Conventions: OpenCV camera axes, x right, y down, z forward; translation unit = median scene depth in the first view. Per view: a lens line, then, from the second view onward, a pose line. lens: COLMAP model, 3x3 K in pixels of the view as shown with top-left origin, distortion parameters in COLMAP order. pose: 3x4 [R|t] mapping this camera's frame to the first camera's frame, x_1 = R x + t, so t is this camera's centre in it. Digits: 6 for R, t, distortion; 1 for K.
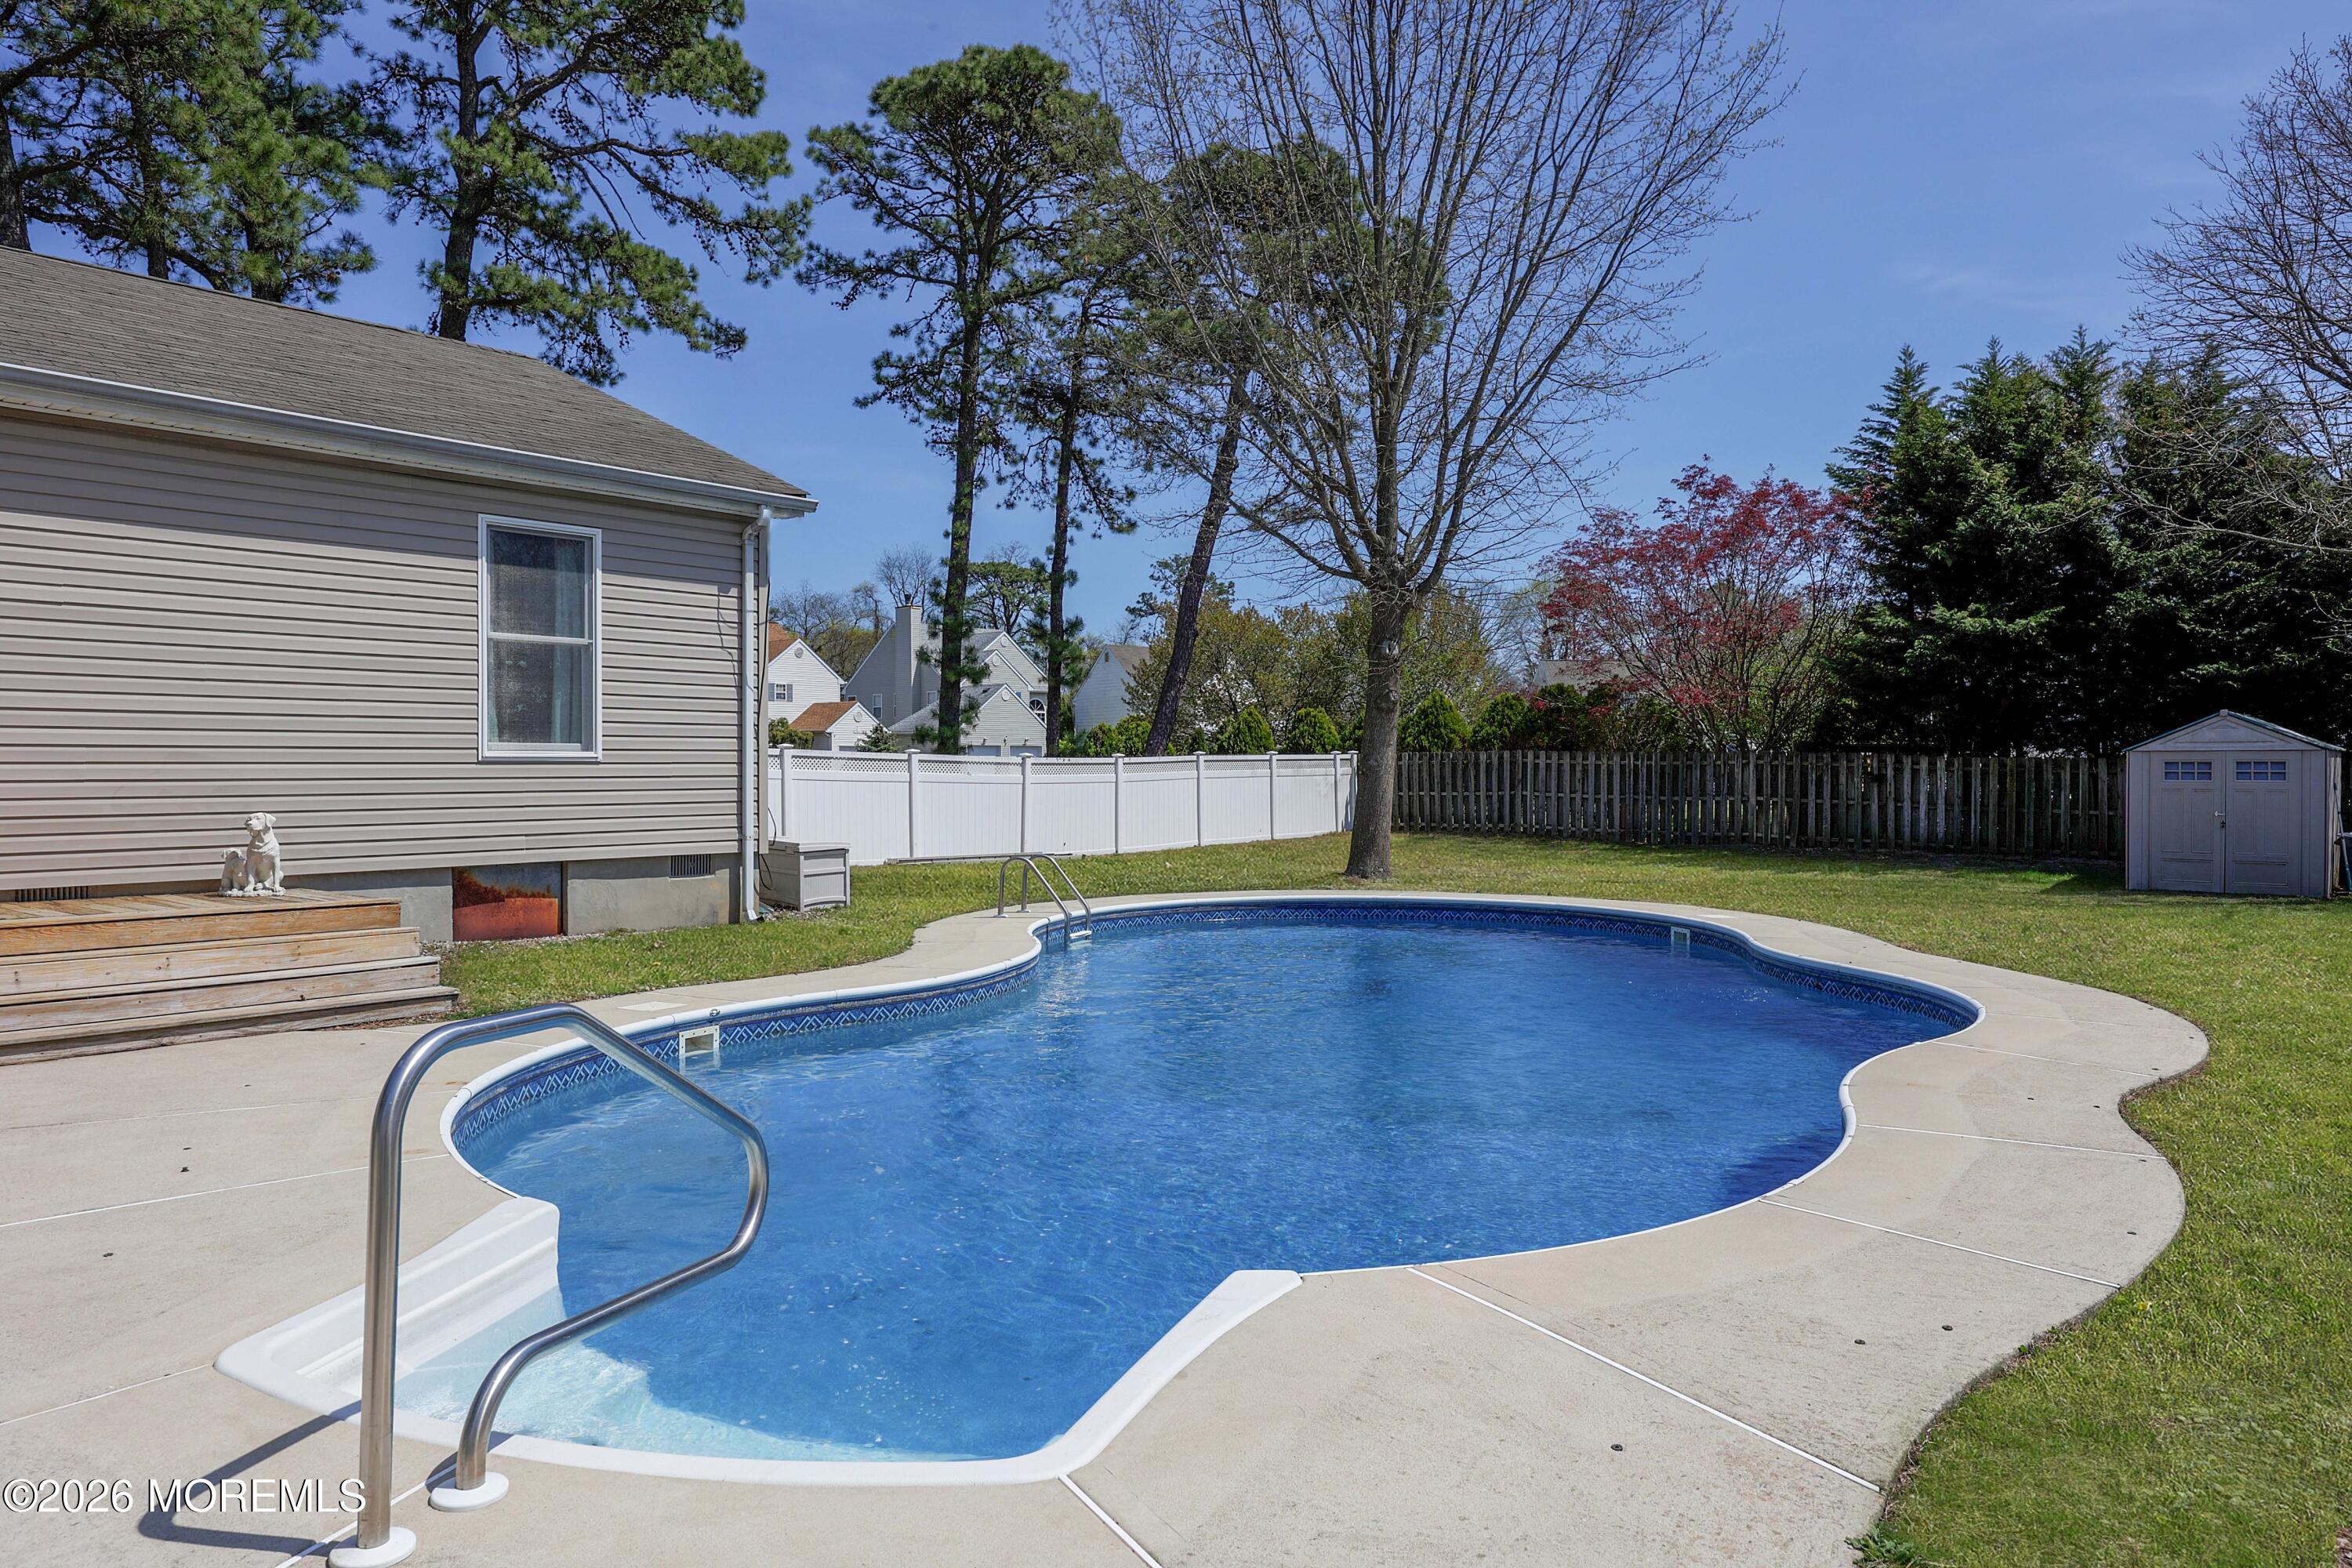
lens RADIAL K [[1519.7, 0, 1161.4], [0, 1519.7, 727.4], [0, 0, 1]] dist [0.005105, -0.001264]
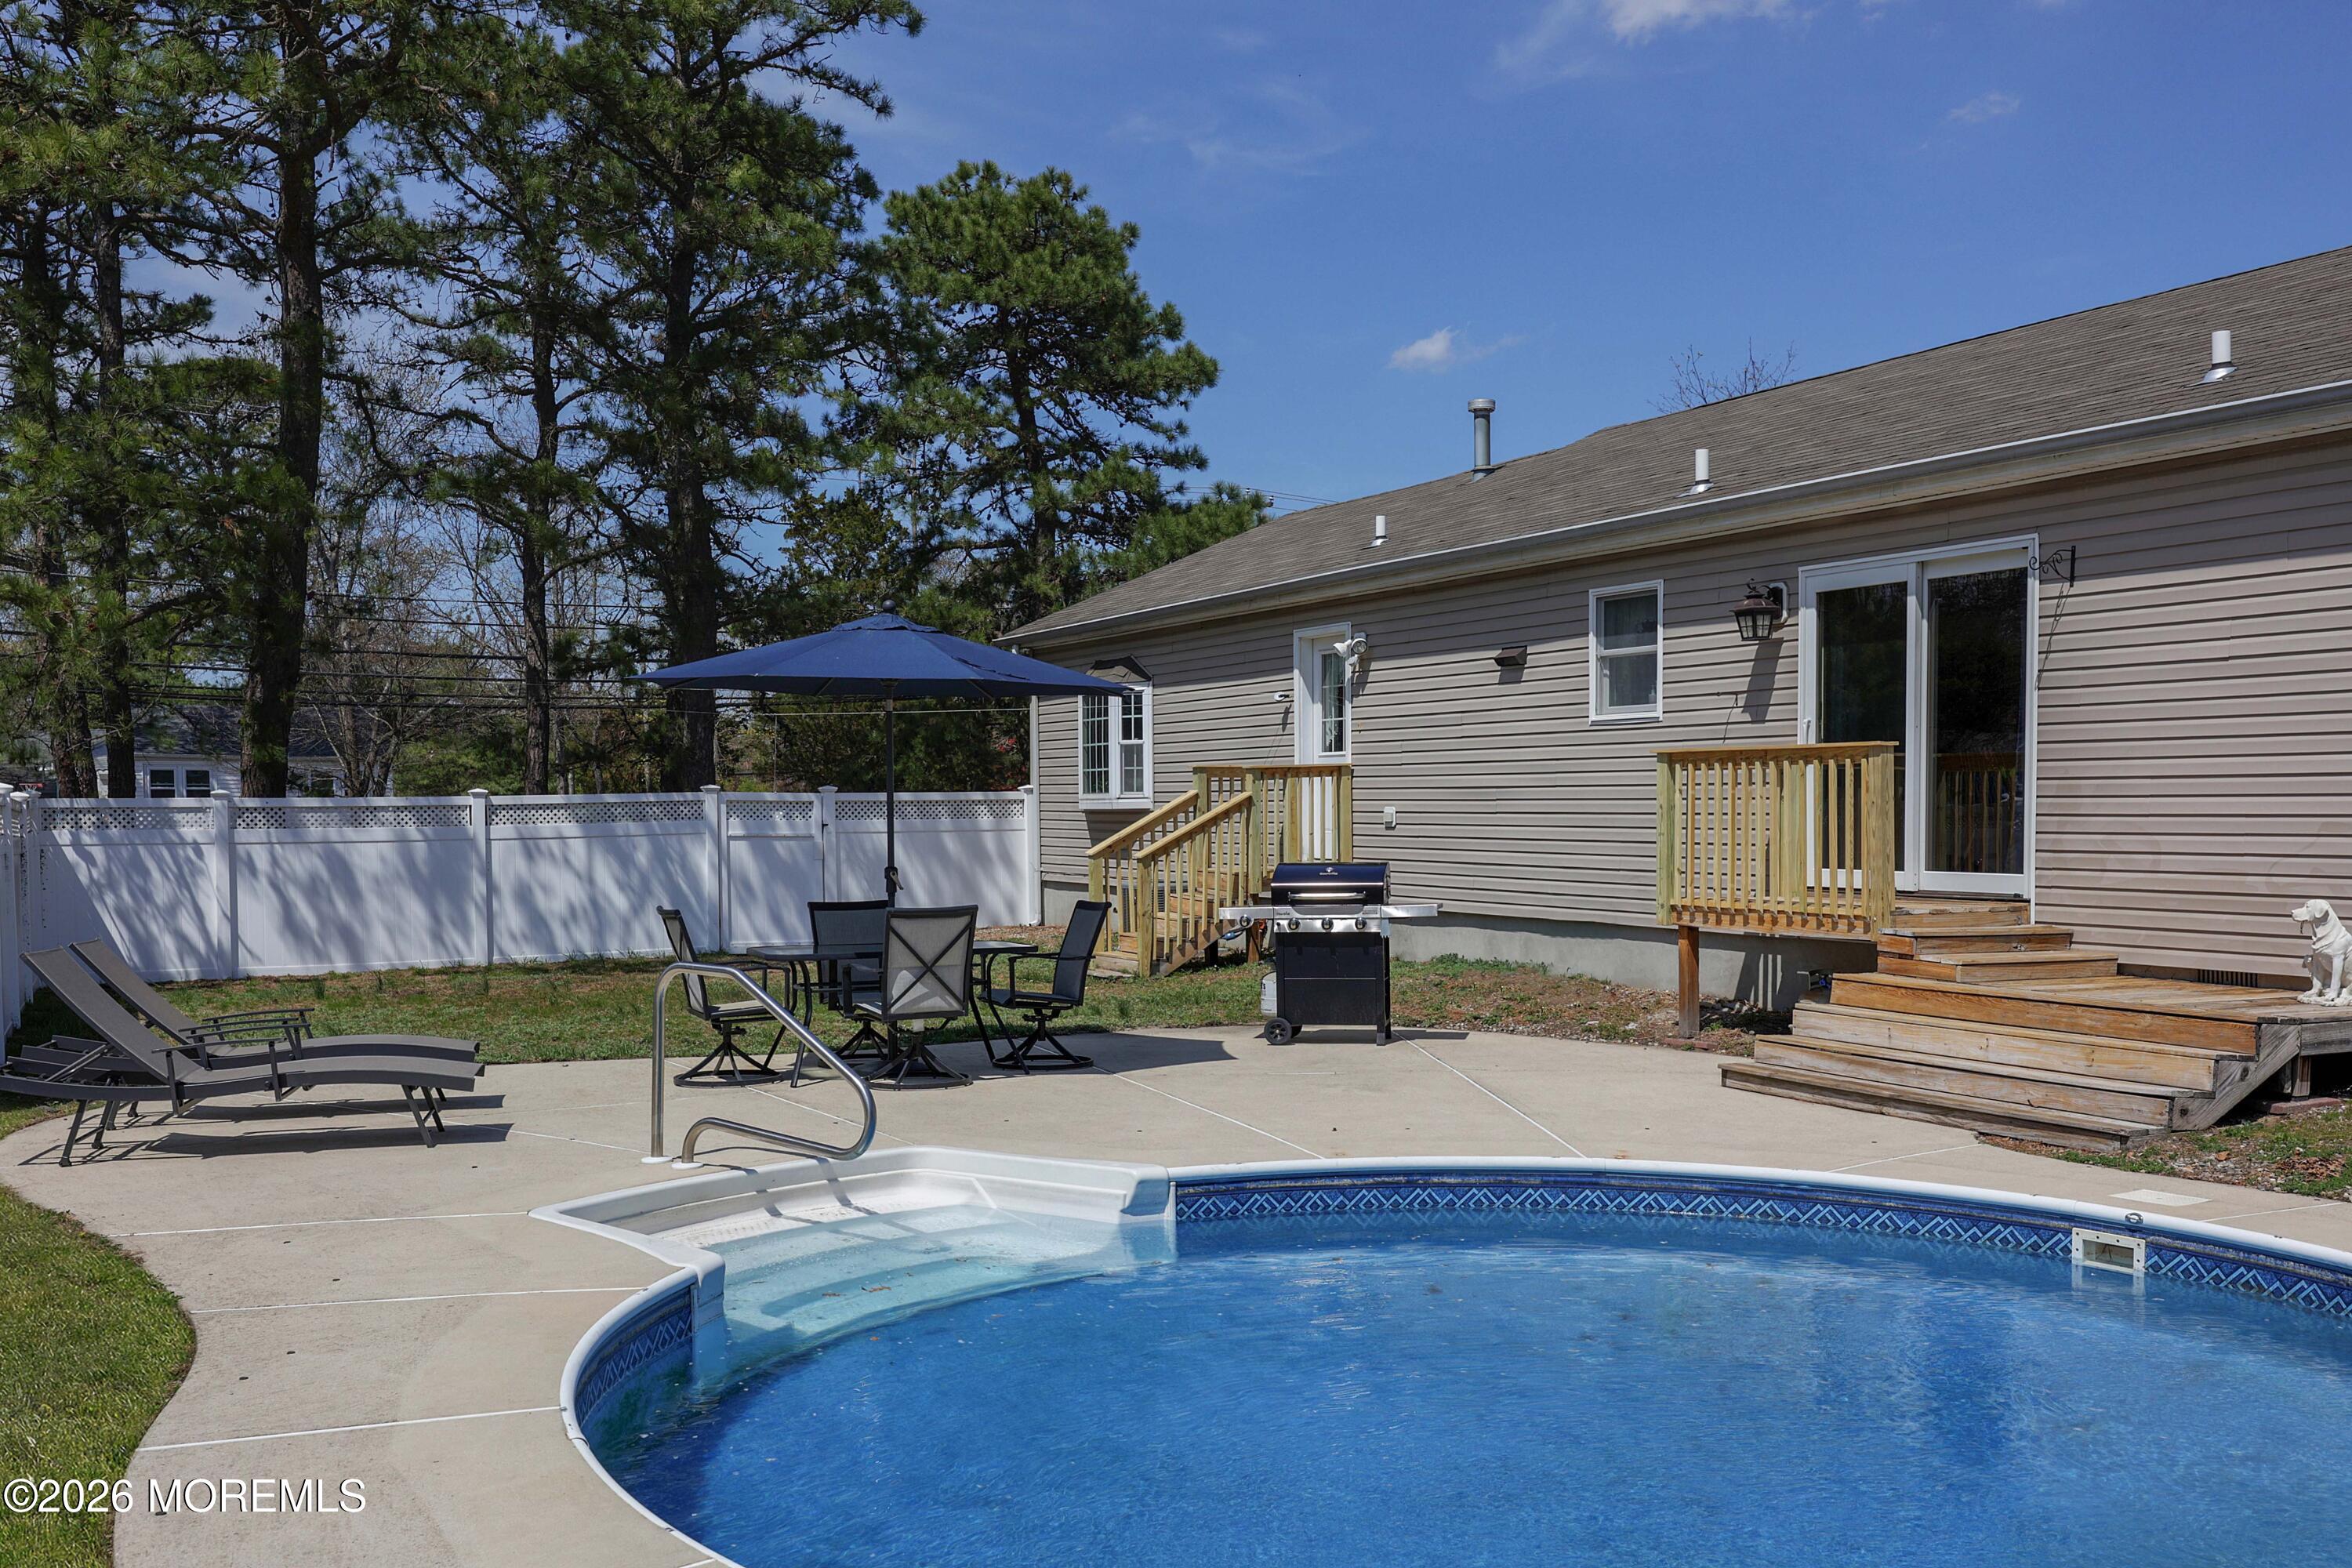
lens RADIAL K [[2055.4, 0, 1164.1], [0, 2055.4, 886.9], [0, 0, 1]] dist [0.003252, 0.000704]
pose [[-0.386793, 0.036632, -0.921439, 0.207857], [0.027178, 0.999229, 0.028316, 0.000841], [0.921766, -0.014090, -0.387490, 0.281308]]
